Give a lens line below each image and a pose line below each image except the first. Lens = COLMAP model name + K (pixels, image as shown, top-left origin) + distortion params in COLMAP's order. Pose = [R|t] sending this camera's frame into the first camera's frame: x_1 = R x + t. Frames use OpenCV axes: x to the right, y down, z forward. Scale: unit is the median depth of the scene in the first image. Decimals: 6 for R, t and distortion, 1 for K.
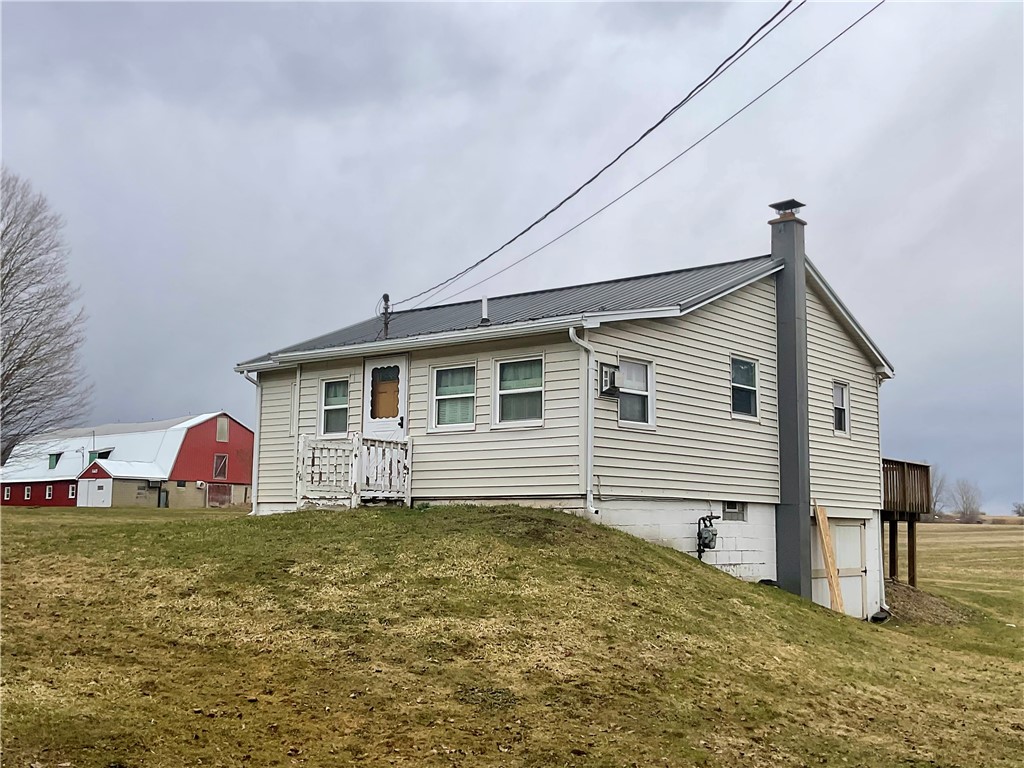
lens RADIAL K [[1144.3, 0, 512.0], [0, 1144.3, 384.0], [0, 0, 1]] dist [0.137789, -0.212198]
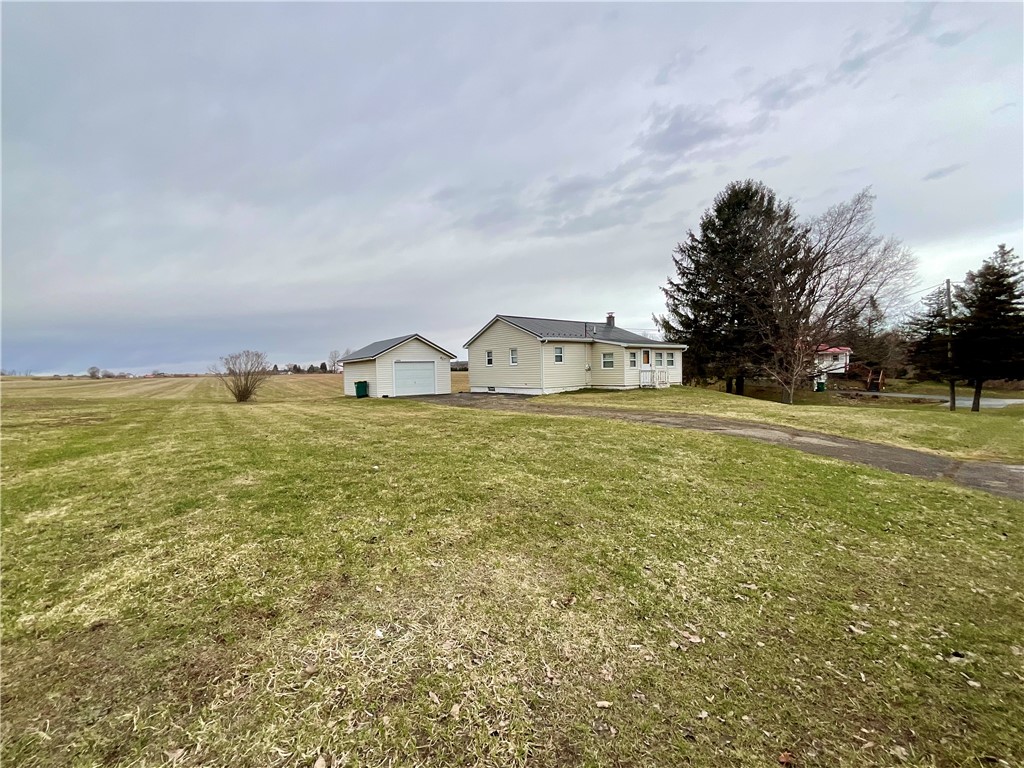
lens RADIAL K [[415.7, 0, 513.0], [0, 415.7, 383.7], [0, 0, 1]] dist [-0.001789, 0.000936]
pose [[0.234875, -0.047746, 0.970852, -1.626823], [-0.093112, 0.993095, 0.071366, 0.038816], [-0.967556, -0.107160, 0.228807, 1.135918]]
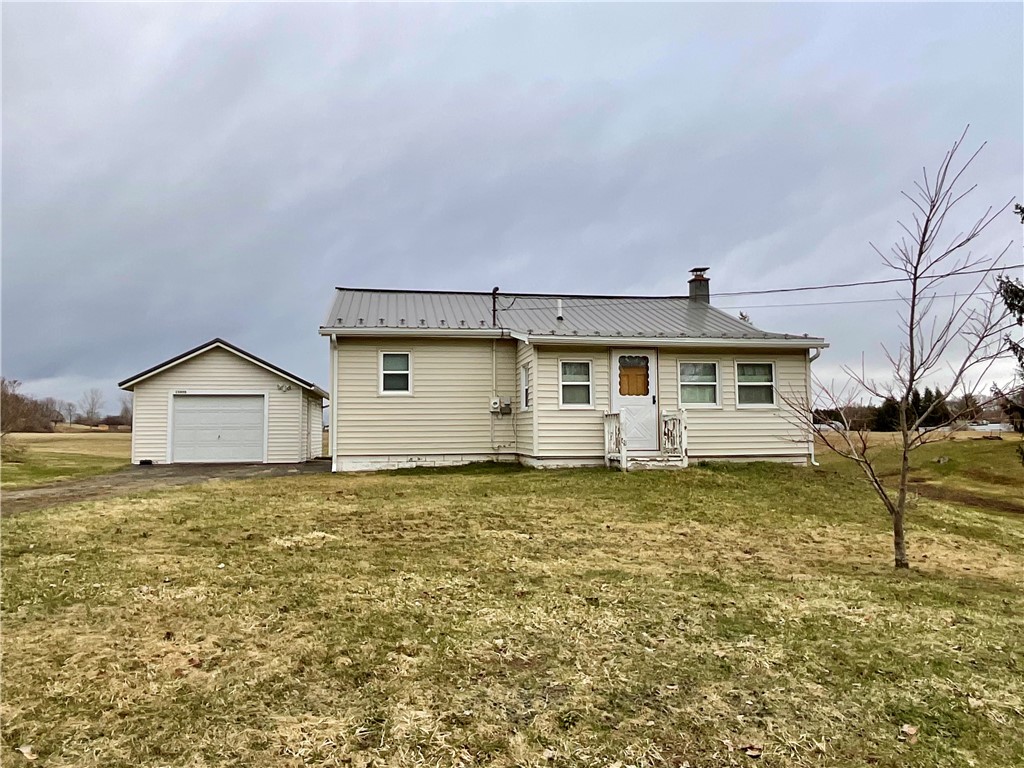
lens RADIAL K [[726.1, 0, 512.0], [0, 726.1, 384.0], [0, 0, 1]] dist [0.003281, -0.004607]
pose [[0.675033, 0.035892, 0.736914, -0.838946], [-0.078625, 0.996628, 0.023482, 0.007984], [-0.733586, -0.073791, 0.675579, 0.557116]]
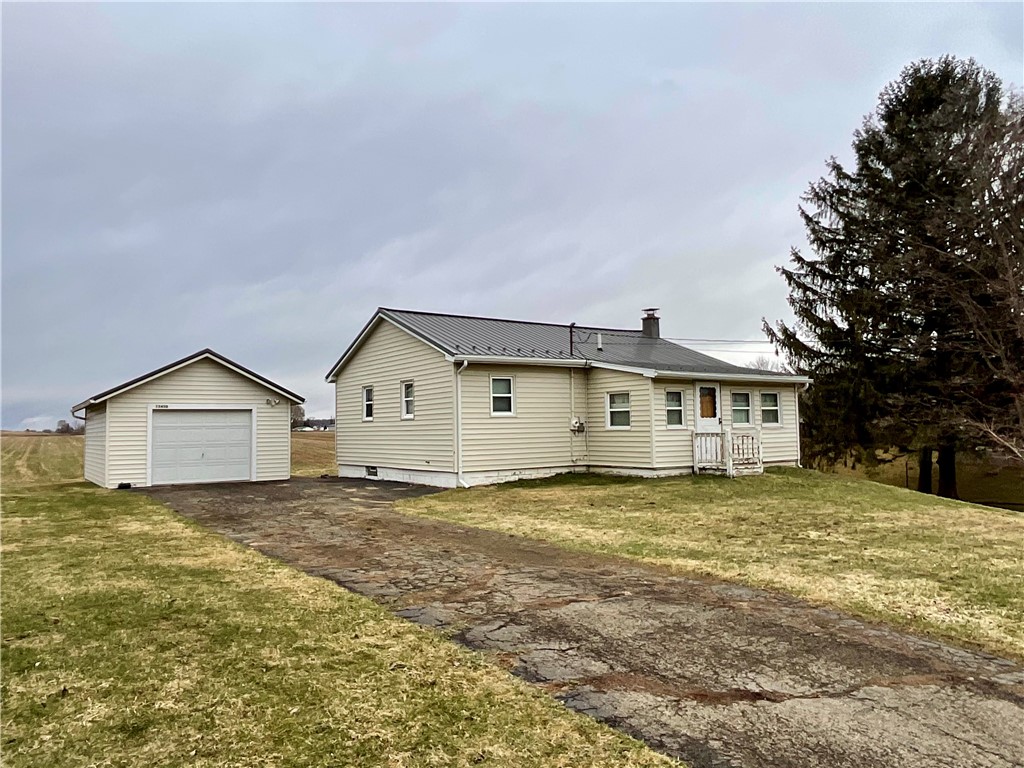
lens RADIAL K [[726.1, 0, 512.0], [0, 726.1, 384.0], [0, 0, 1]] dist [0.003281, -0.004607]
pose [[0.284934, 0.044686, 0.957505, -1.251691], [-0.098821, 0.994960, -0.017027, 0.027243], [-0.953439, -0.089770, 0.287914, 0.997901]]
